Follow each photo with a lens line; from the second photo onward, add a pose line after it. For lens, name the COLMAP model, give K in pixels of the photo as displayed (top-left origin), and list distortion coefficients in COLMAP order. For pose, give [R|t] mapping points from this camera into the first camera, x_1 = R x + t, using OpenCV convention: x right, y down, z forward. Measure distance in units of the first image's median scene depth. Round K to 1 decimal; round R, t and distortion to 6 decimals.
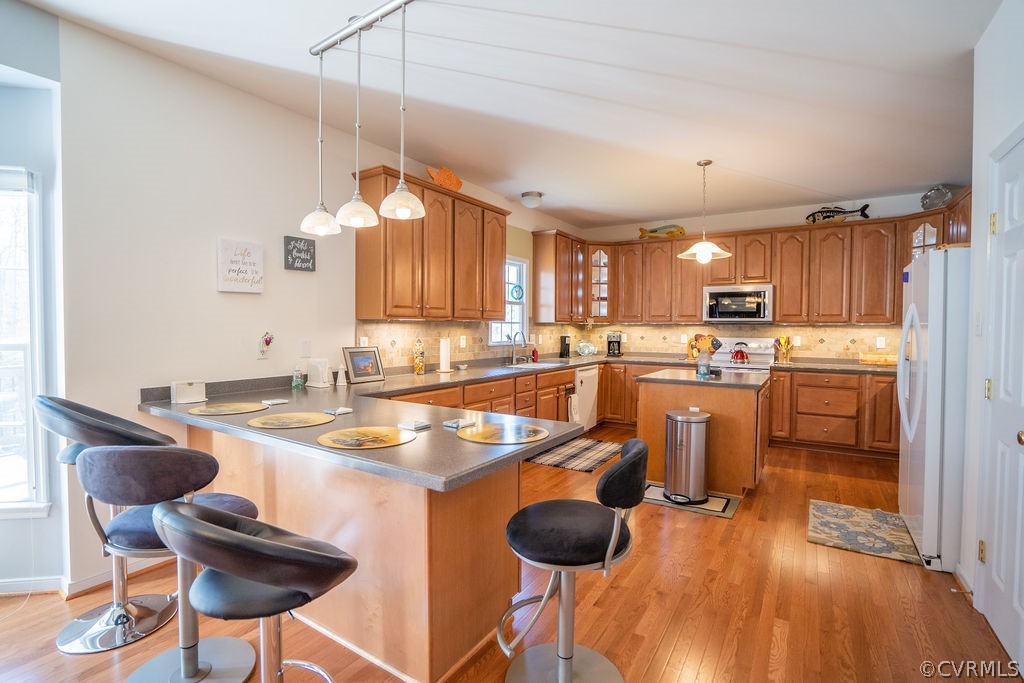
lens RADIAL K [[464.4, 0, 512.0], [0, 464.4, 341.5], [0, 0, 1]] dist [0.000295, 0.000384]
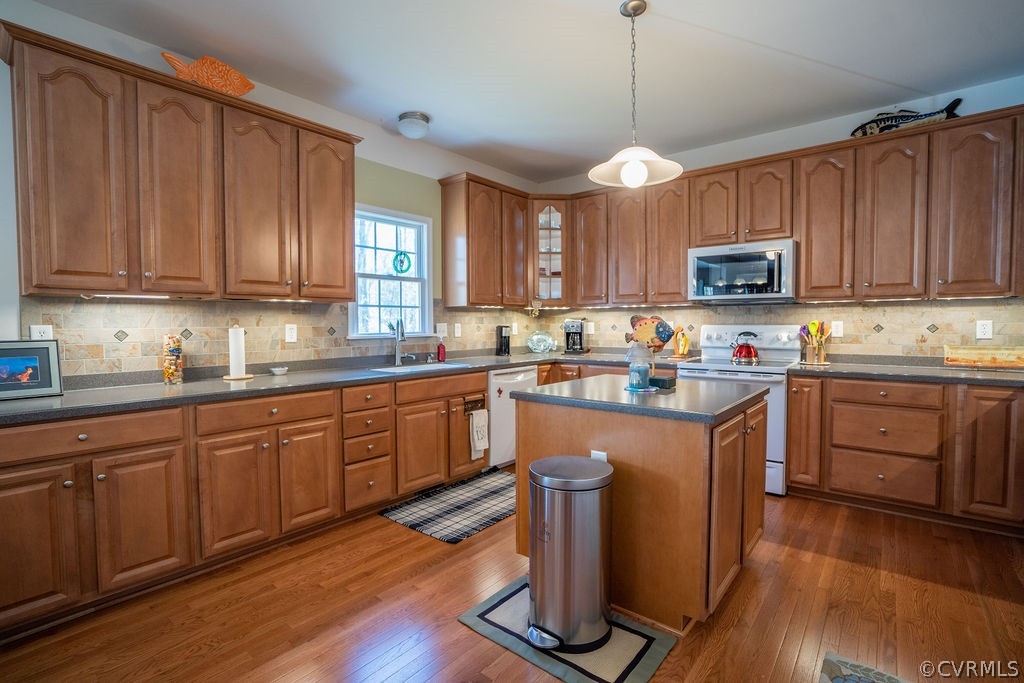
lens RADIAL K [[468.6, 0, 496.3], [0, 468.6, 340.9], [0, 0, 1]] dist [-0.011918, 0.001342]
pose [[0.991353, -0.006140, -0.131076, 0.244329], [0.007072, 0.999953, 0.006645, 0.008234], [0.131029, -0.007515, 0.991350, 0.319468]]
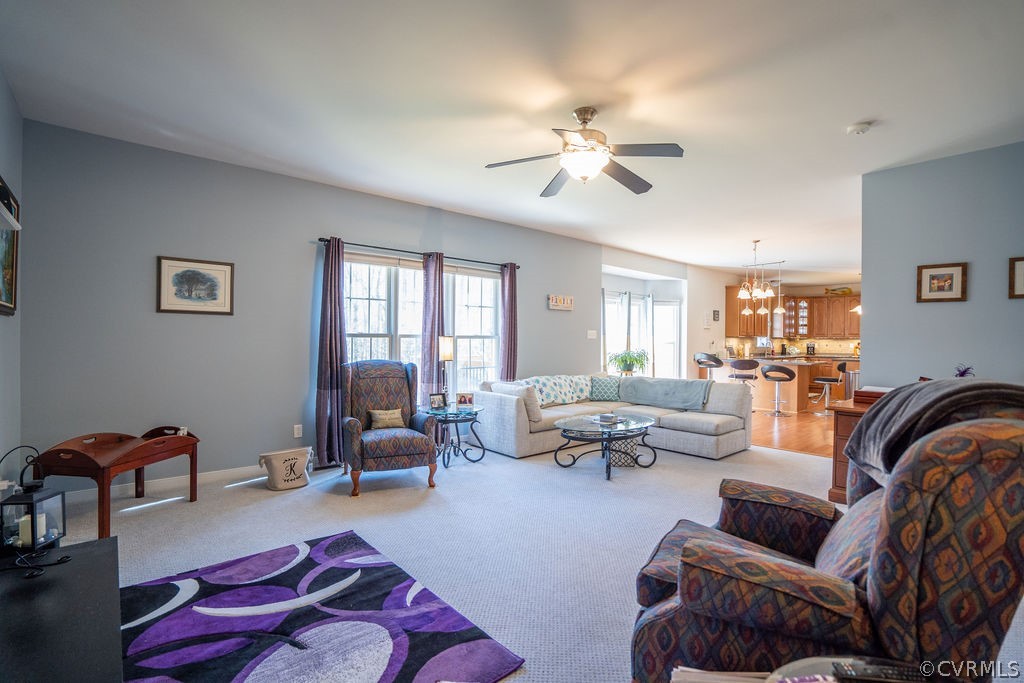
lens RADIAL K [[485.5, 0, 512.0], [0, 485.5, 341.5], [0, 0, 1]] dist [-0.016883, 0.000017]
pose [[0.968290, 0.002975, -0.249809, -0.597950], [-0.010658, 0.999511, -0.029407, 0.060571], [0.249600, 0.031137, 0.967848, -1.551096]]
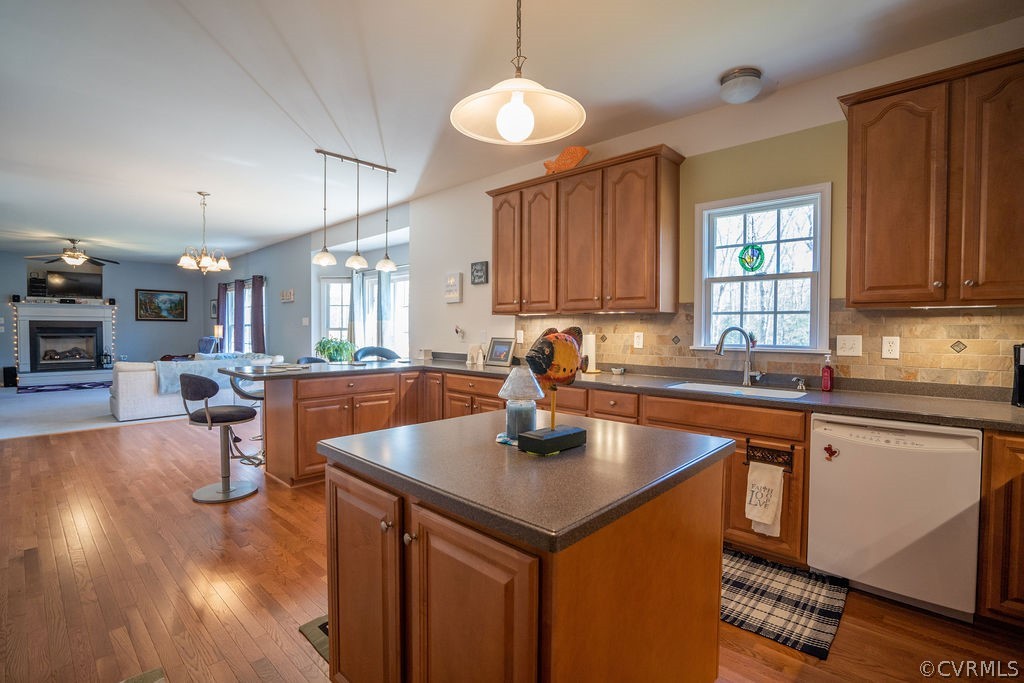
lens RADIAL K [[472.7, 0, 539.2], [0, 472.7, 346.7], [0, 0, 1]] dist [-0.052791, 0.000514]
pose [[-0.132558, 0.027509, -0.990793, 0.602212], [-0.043052, 0.998512, 0.033483, -0.006722], [0.990240, 0.047094, -0.131177, 0.822186]]
